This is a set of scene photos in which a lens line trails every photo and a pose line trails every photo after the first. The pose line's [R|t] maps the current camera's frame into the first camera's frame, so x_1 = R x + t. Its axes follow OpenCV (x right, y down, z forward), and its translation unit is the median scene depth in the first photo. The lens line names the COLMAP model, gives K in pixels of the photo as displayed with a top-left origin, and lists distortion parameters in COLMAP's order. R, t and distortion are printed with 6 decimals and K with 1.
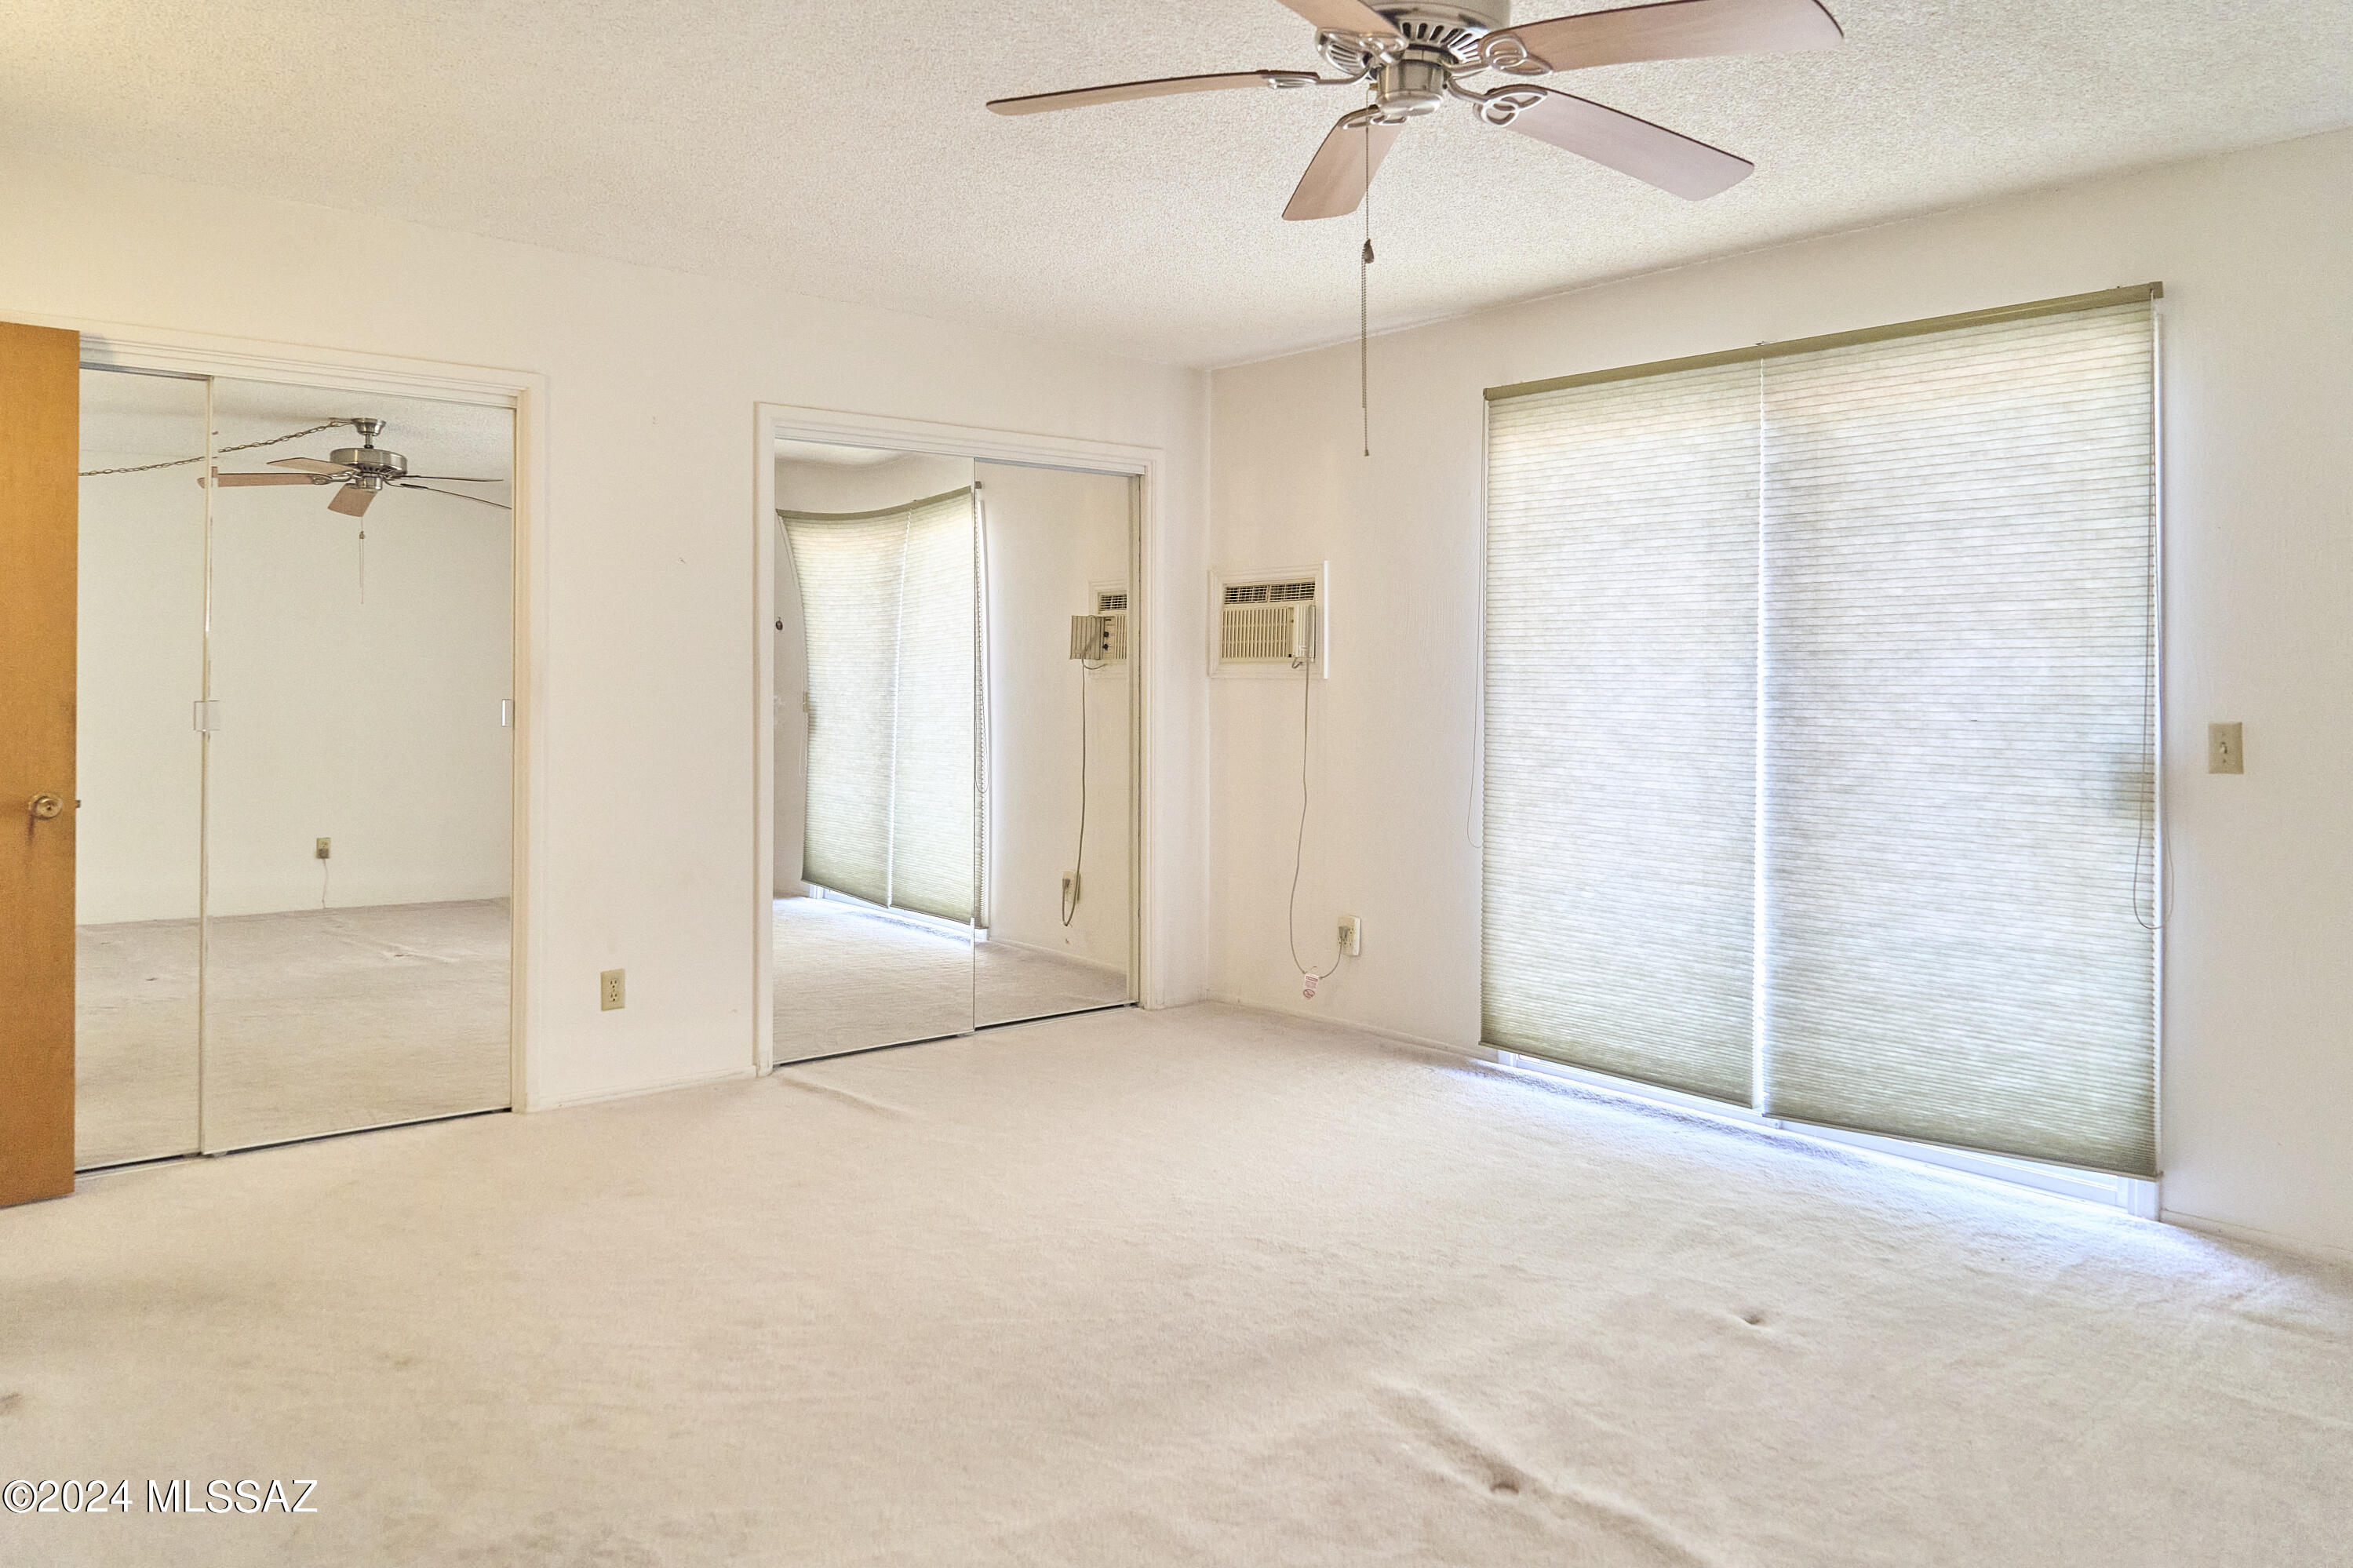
lens RADIAL K [[1638.8, 0, 1169.3], [0, 1638.8, 669.8], [0, 0, 1]] dist [-0.026154, -0.004953]
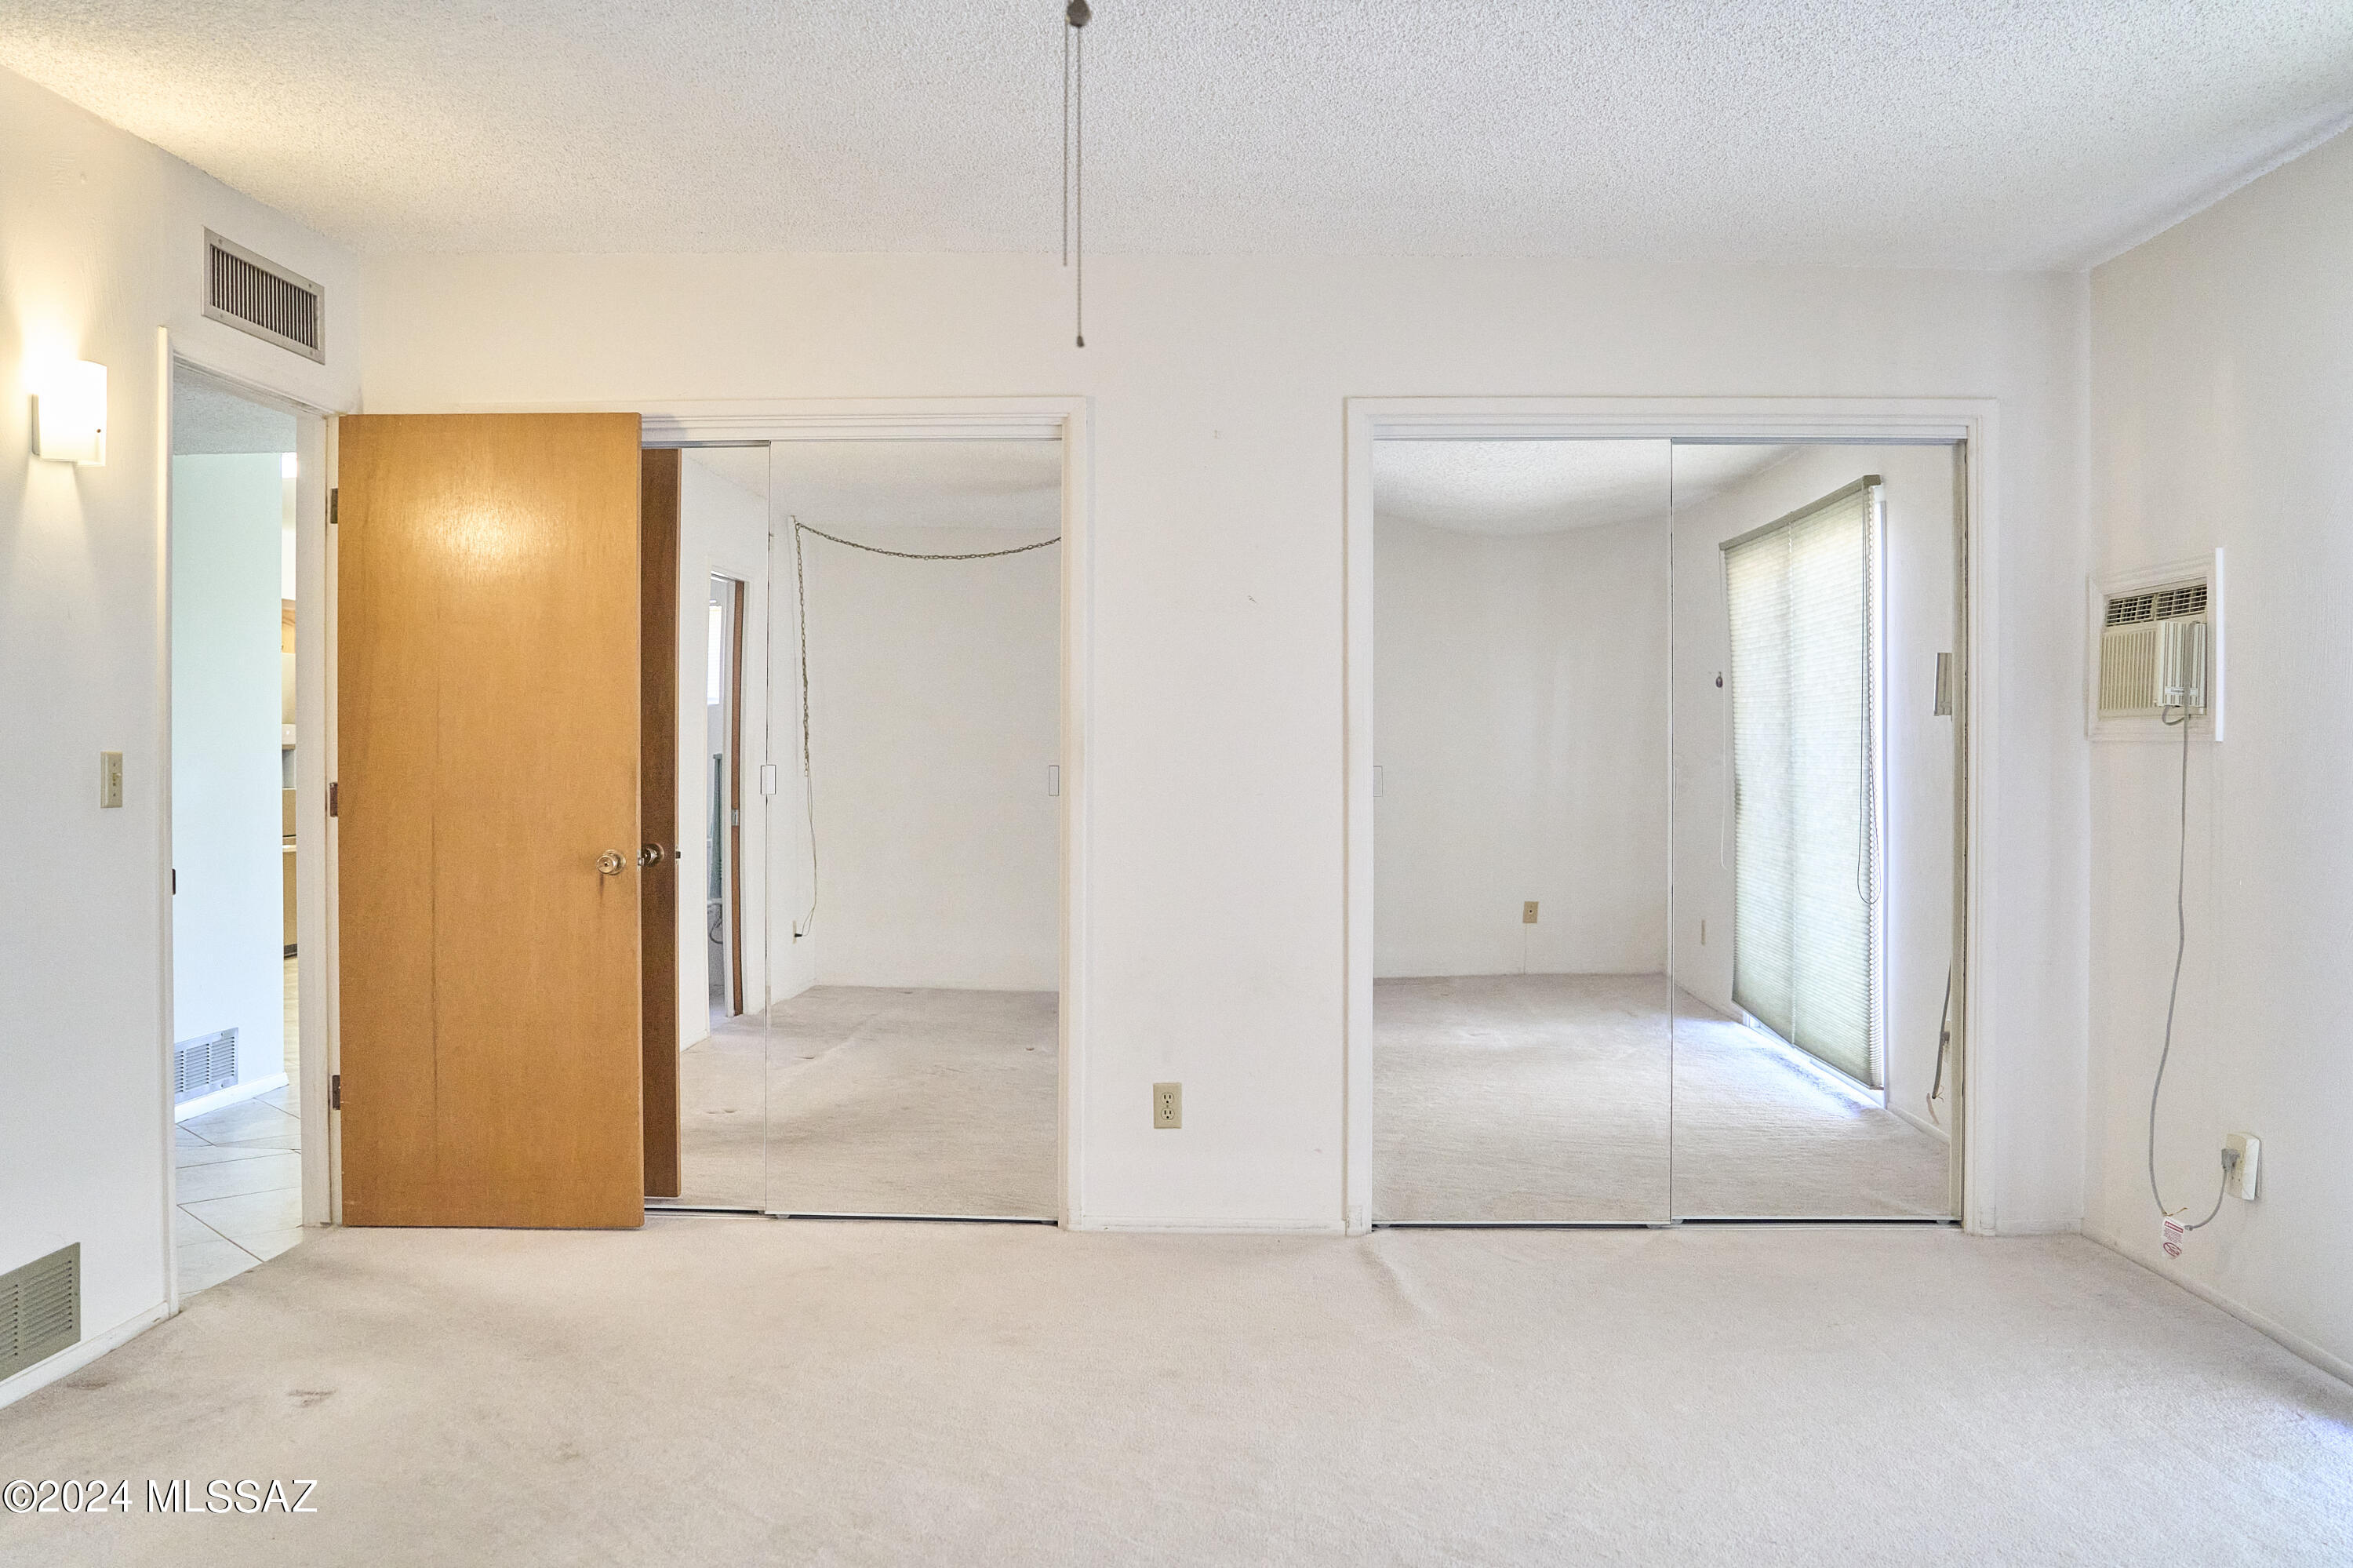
lens RADIAL K [[1864.1, 0, 1176.6], [0, 1864.1, 786.2], [0, 0, 1]] dist [-0.068545, 0.007410]
pose [[0.735883, 0.011707, -0.677008, 0.267132], [0.003836, 0.999762, 0.021458, 0.005814], [0.677098, -0.018387, 0.735663, 0.235432]]
